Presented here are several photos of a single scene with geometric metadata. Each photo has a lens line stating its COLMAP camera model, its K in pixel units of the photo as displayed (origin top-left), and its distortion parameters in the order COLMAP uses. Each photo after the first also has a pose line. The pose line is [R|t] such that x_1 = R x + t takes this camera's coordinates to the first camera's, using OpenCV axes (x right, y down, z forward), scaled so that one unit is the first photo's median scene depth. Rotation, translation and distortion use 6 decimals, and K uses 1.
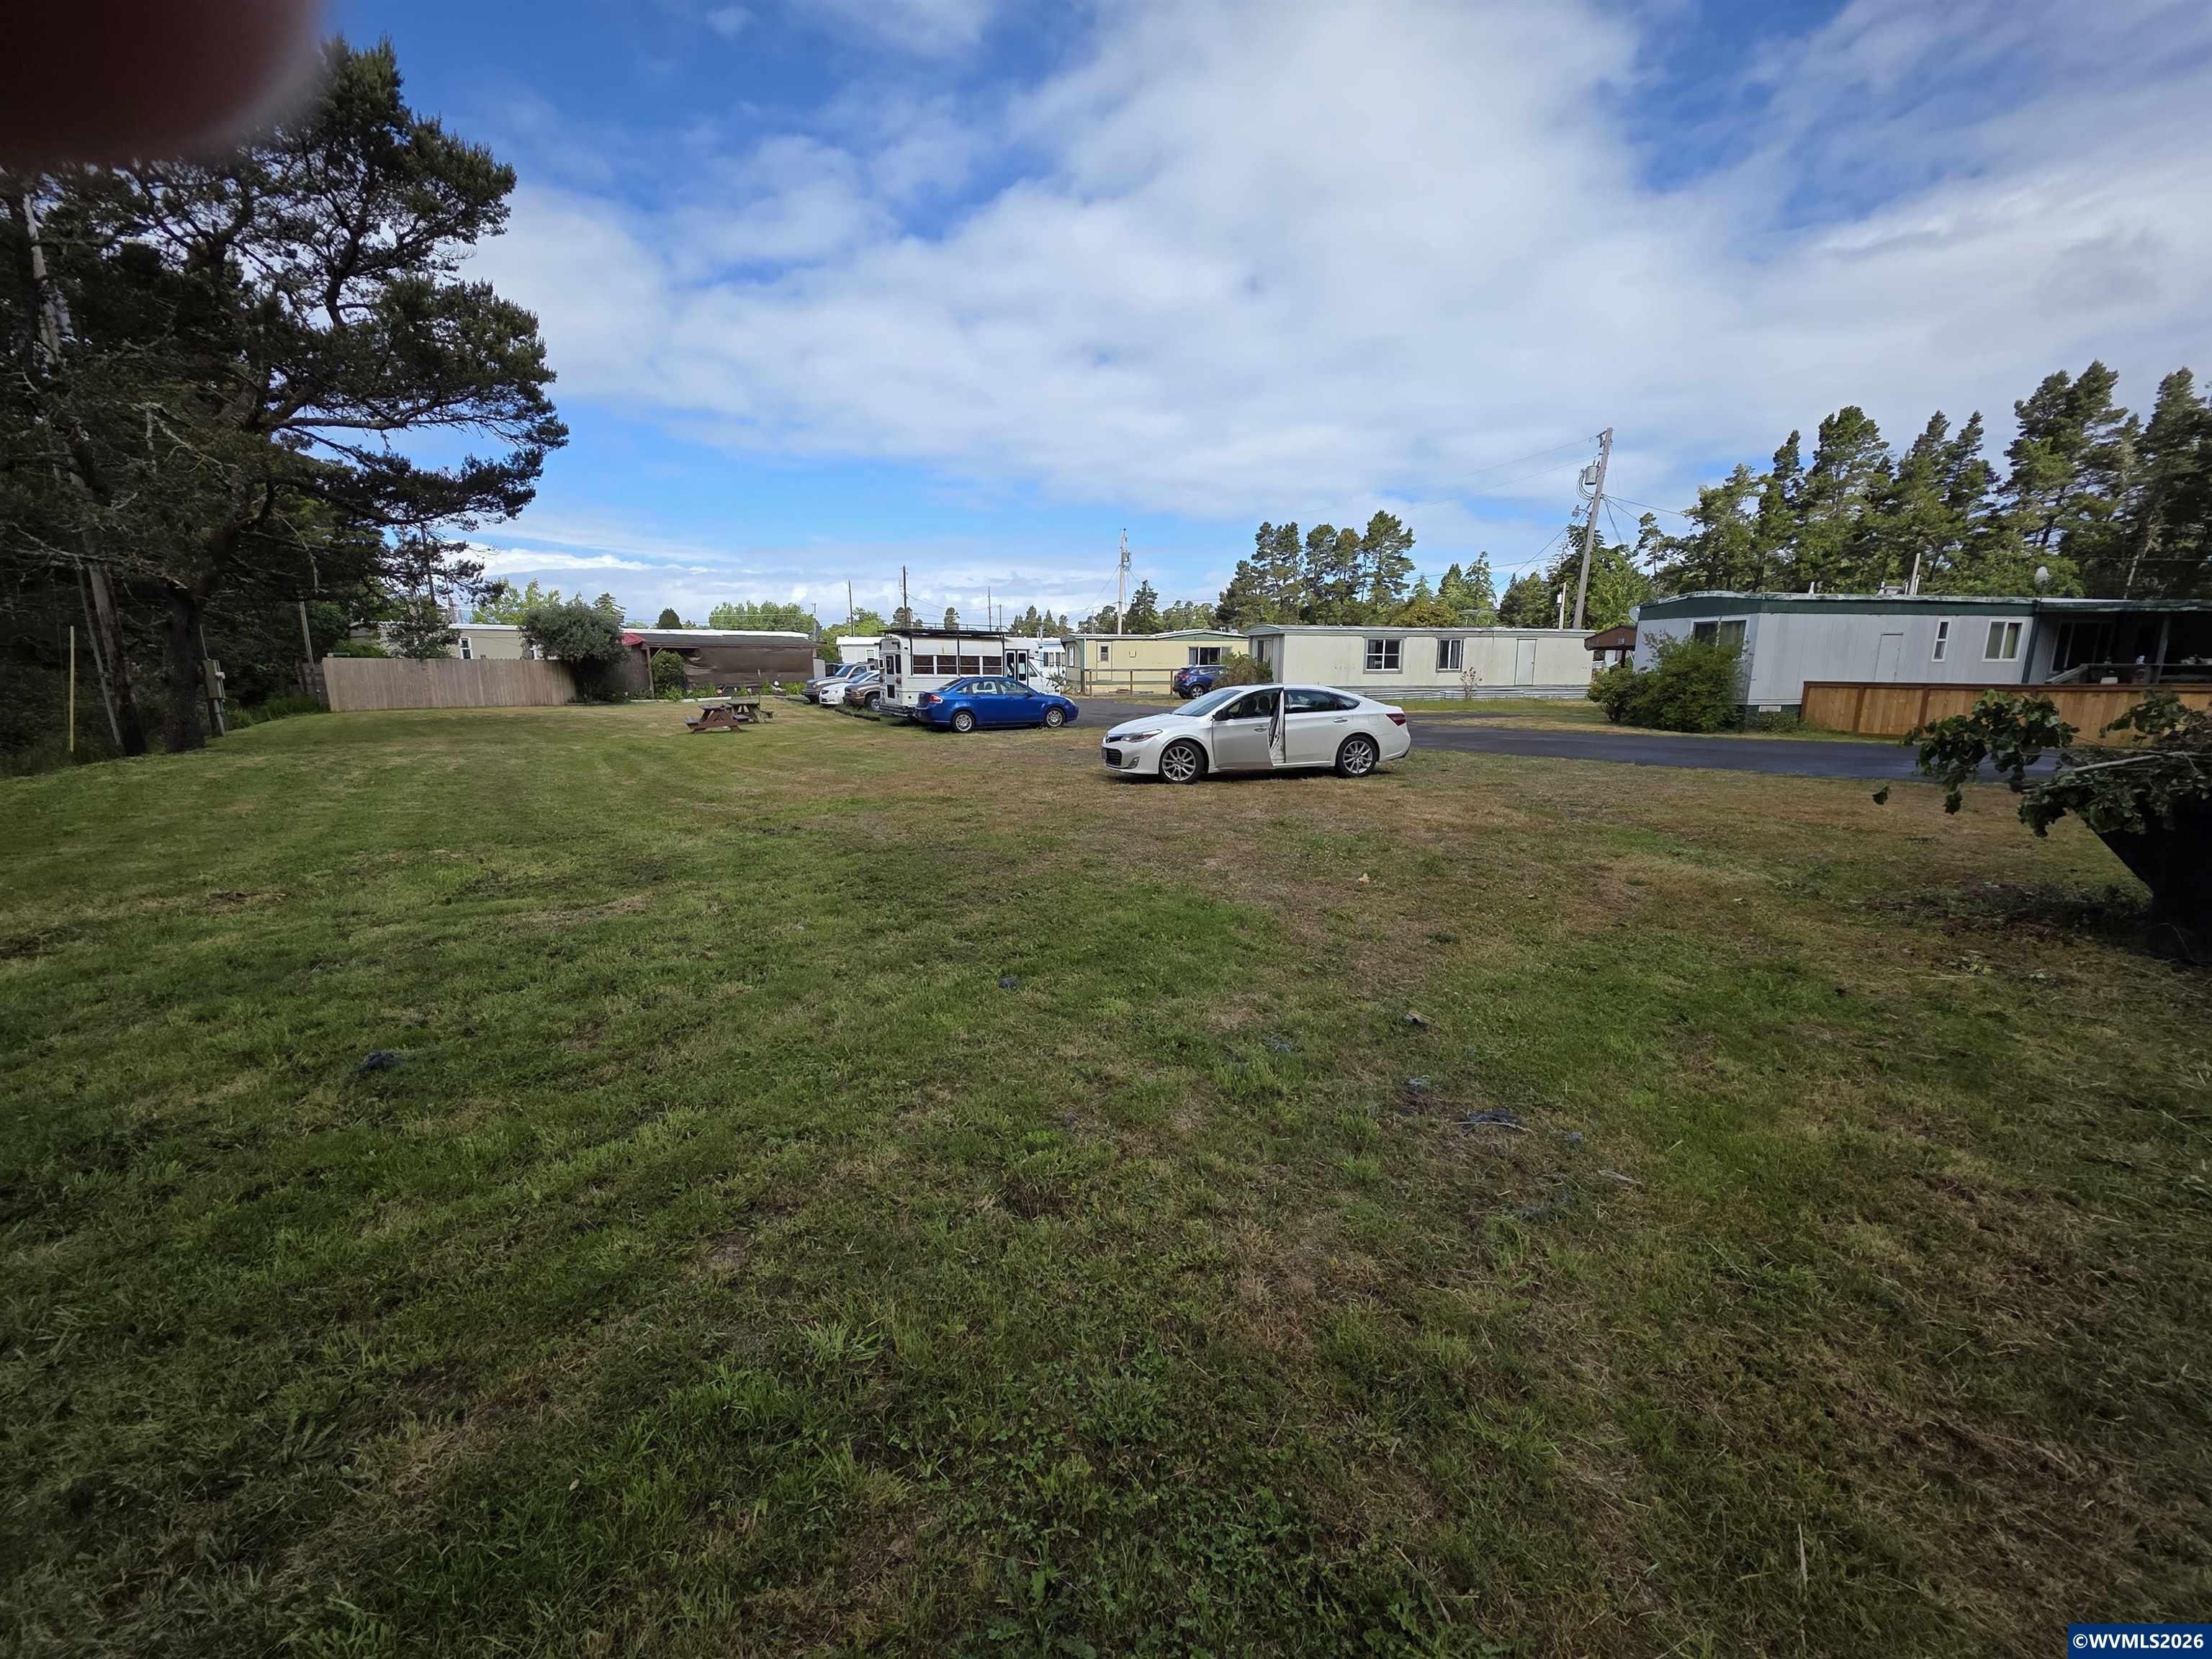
lens RADIAL K [[886.7, 0, 1105.0], [0, 886.7, 833.9], [0, 0, 1]] dist [0.002496, 0.000331]
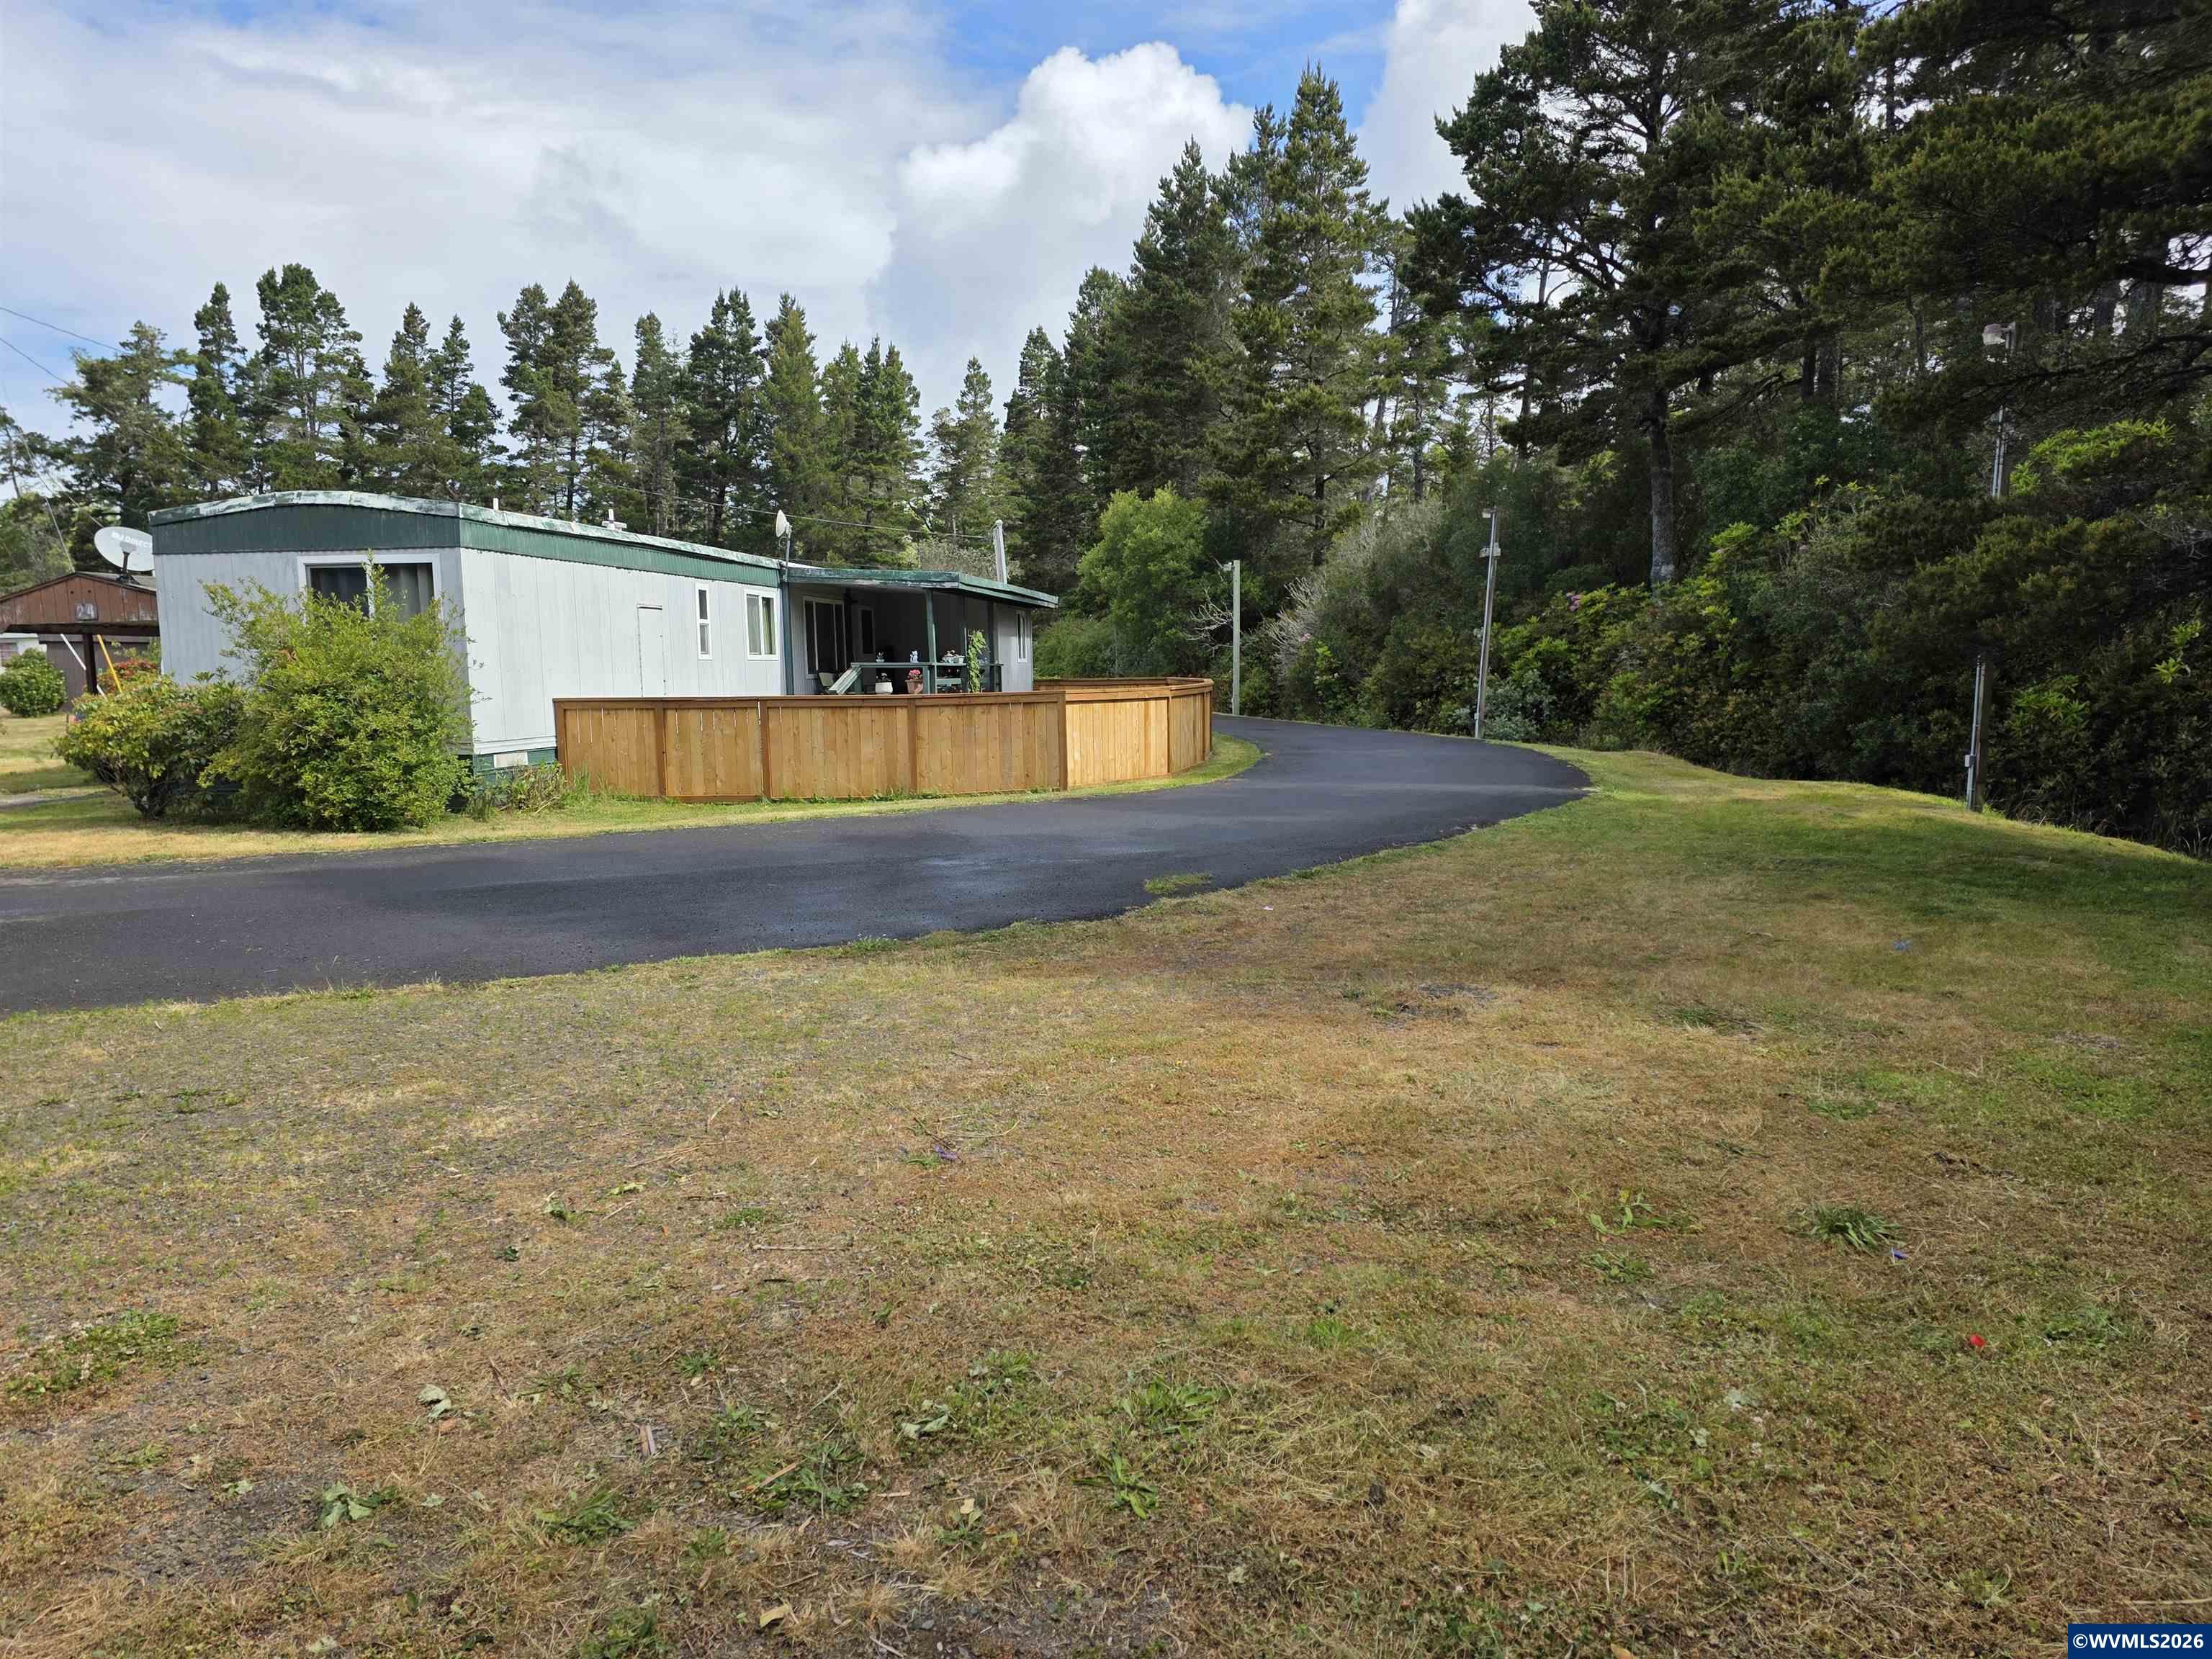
lens RADIAL K [[1468.4, 0, 1108.7], [0, 1468.4, 836.2], [0, 0, 1]] dist [-0.009605, -0.006109]
pose [[0.364175, -0.108989, 0.924931, 0.062107], [0.184057, 0.981964, 0.043240, -0.029734], [-0.912962, 0.154493, 0.377667, 0.167371]]
